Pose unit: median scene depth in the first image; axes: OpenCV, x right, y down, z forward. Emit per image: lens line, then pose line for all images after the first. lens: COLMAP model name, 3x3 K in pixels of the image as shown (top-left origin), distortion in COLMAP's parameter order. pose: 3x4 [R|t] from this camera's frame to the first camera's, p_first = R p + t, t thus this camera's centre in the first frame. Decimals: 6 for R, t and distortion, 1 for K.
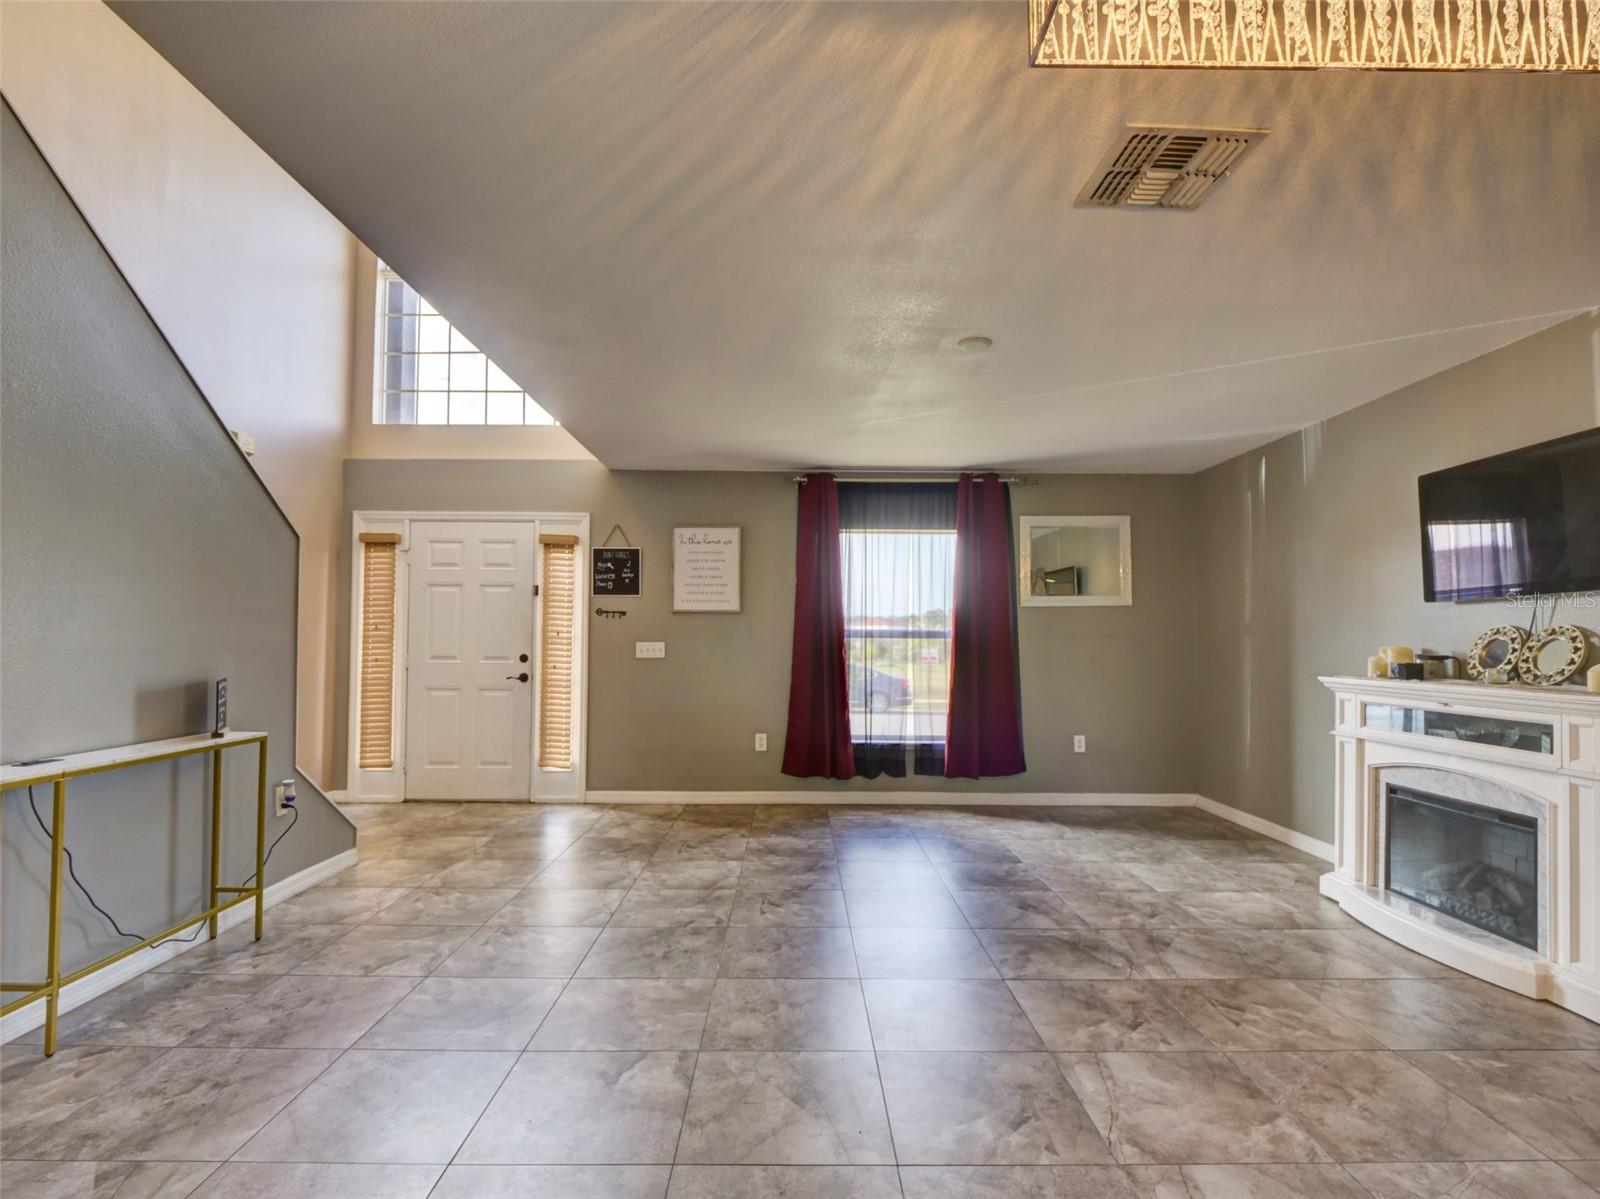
lens RADIAL K [[807.4, 0, 799.1], [0, 807.4, 612.4], [0, 0, 1]] dist [-0.016164, 0.001526]
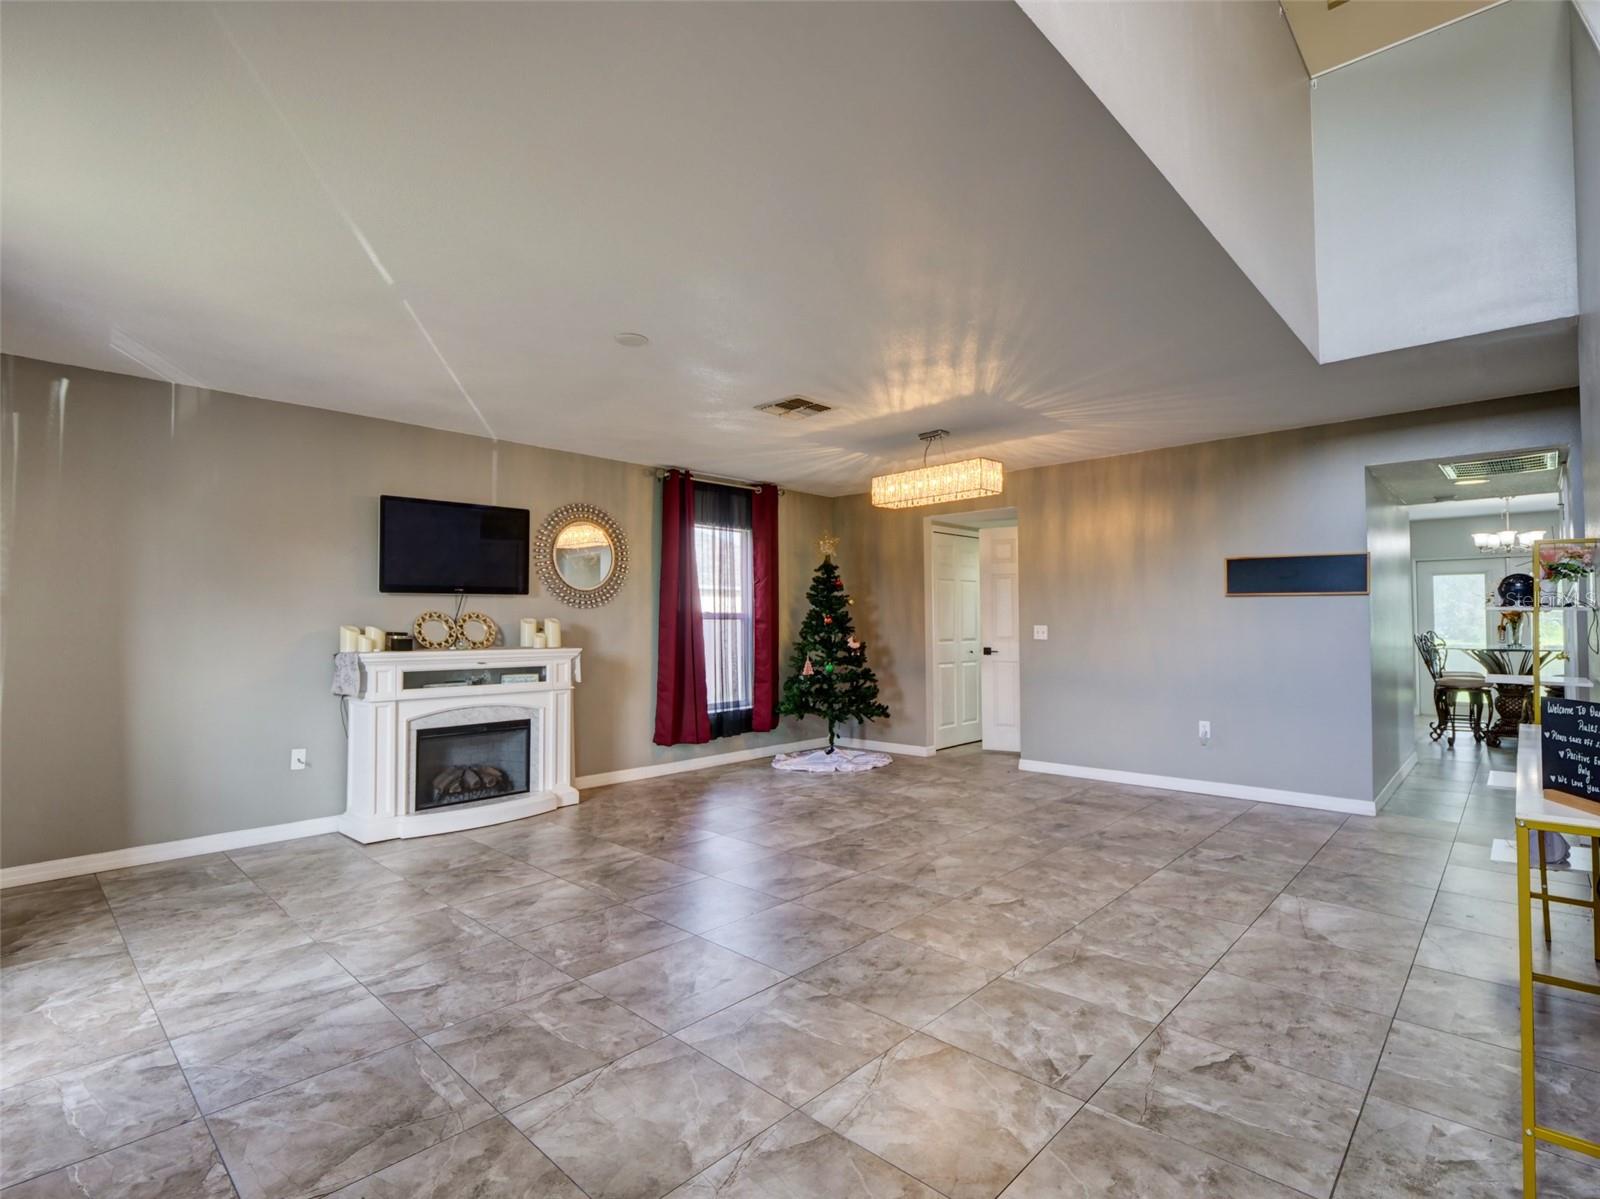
lens RADIAL K [[782.4, 0, 798.9], [0, 782.4, 600.4], [0, 0, 1]] dist [-0.015765, 0.000840]
pose [[-0.720870, 0.016647, 0.692870, -0.372402], [-0.025236, 0.998418, -0.050244, 0.029585], [-0.692610, -0.053705, -0.719310, 0.912585]]
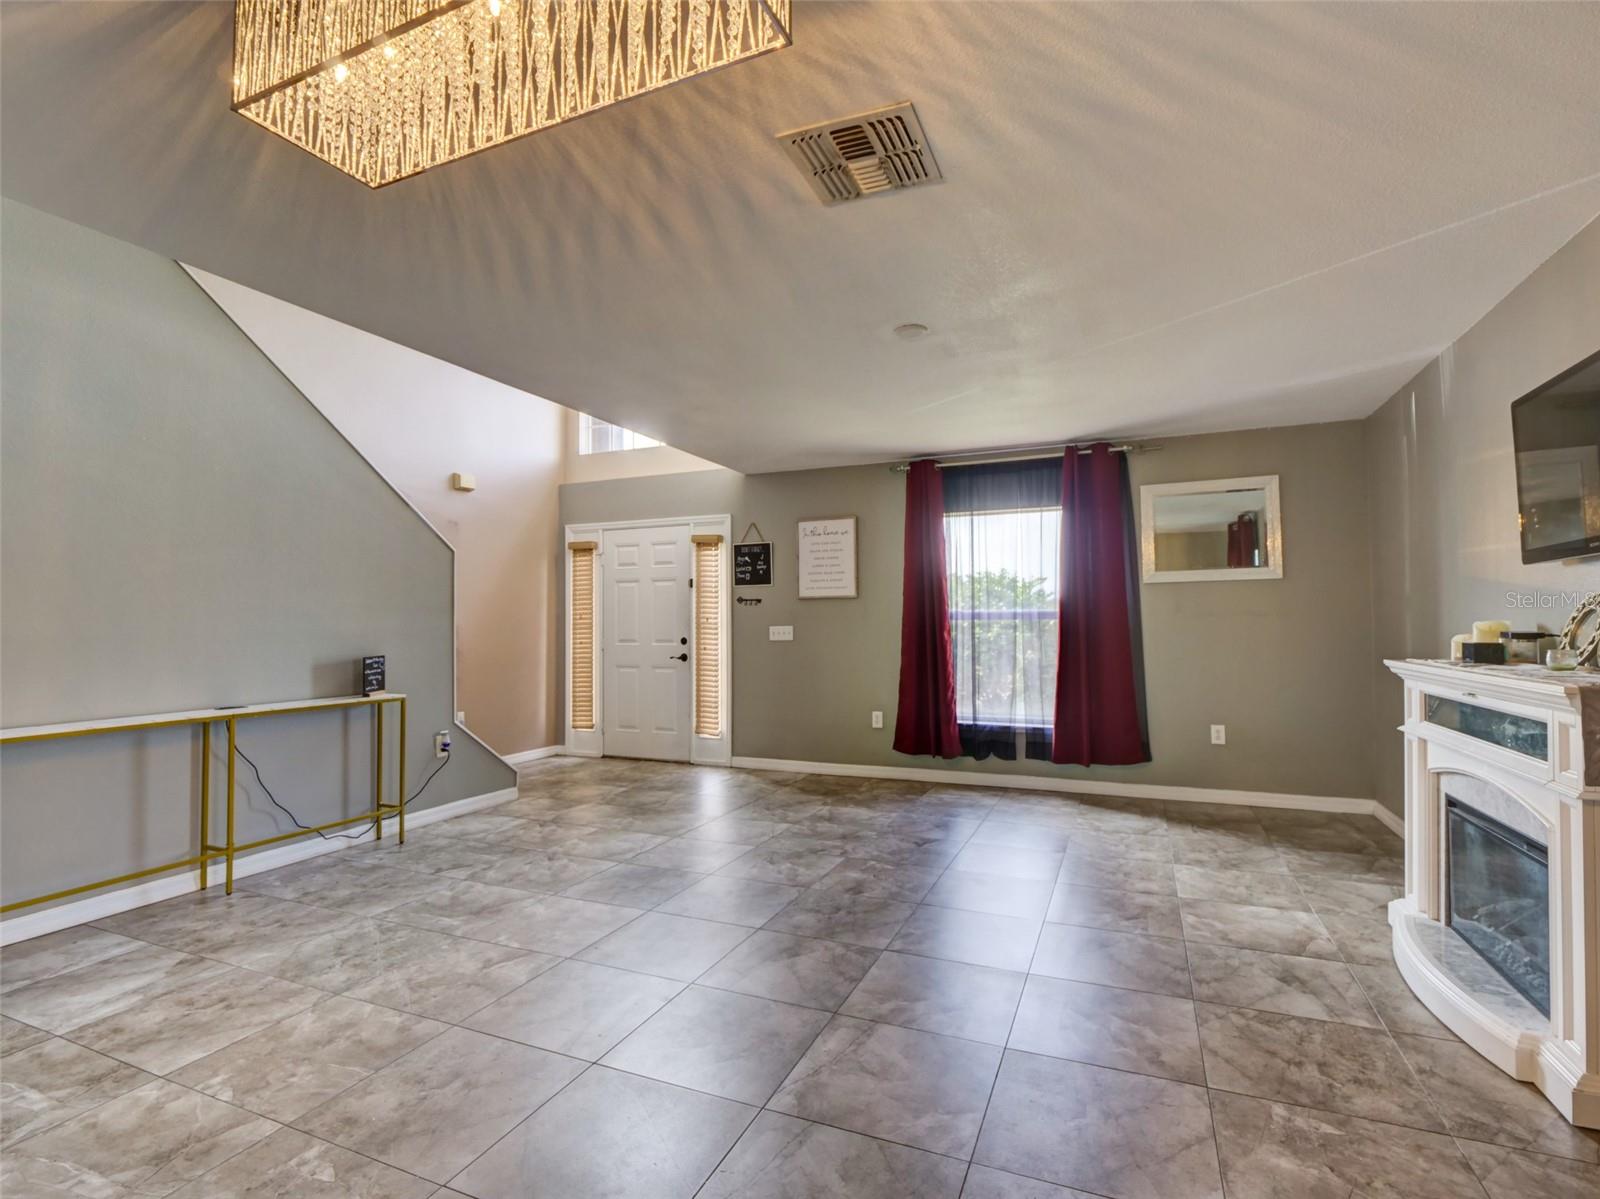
lens RADIAL K [[782.4, 0, 798.9], [0, 782.4, 600.4], [0, 0, 1]] dist [-0.015765, 0.000840]
pose [[0.915903, -0.023882, -0.400689, 0.277864], [0.025563, 0.999673, -0.001149, 0.003051], [0.400586, -0.009191, 0.916213, 0.020950]]
